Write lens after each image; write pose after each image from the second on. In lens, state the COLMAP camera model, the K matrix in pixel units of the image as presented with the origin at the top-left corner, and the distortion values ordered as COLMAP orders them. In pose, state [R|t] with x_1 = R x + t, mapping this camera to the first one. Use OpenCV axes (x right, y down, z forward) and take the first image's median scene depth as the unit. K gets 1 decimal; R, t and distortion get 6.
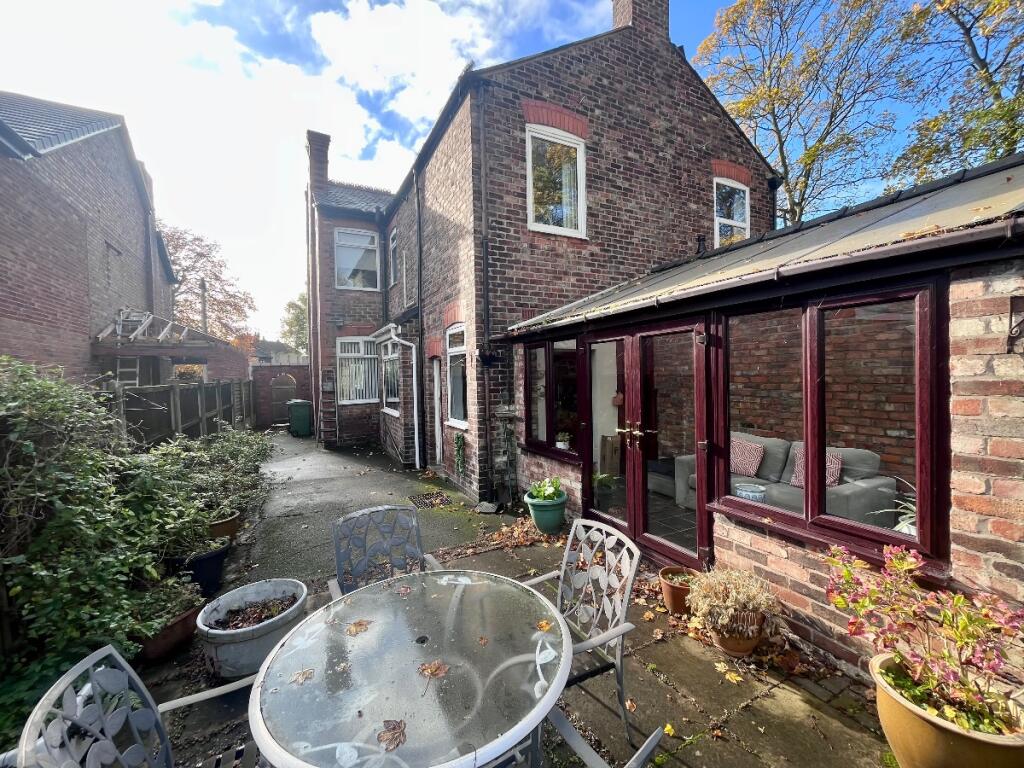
lens RADIAL K [[411.4, 0, 512.0], [0, 411.4, 384.0], [0, 0, 1]] dist [-0.000818, -0.000052]
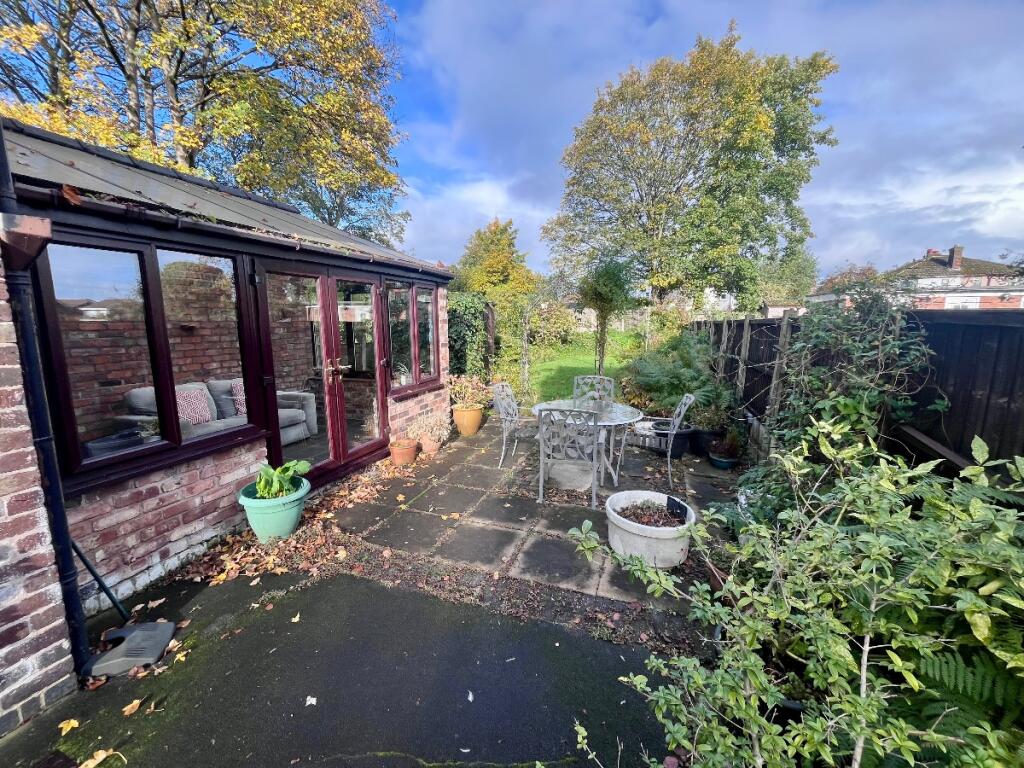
lens RADIAL K [[411.4, 0, 512.0], [0, 411.4, 384.0], [0, 0, 1]] dist [-0.000818, -0.000052]
pose [[-0.683705, -0.086866, 0.724570, -0.698747], [0.036457, 0.987585, 0.152798, 0.008203], [-0.728847, 0.130885, -0.672050, 1.200996]]
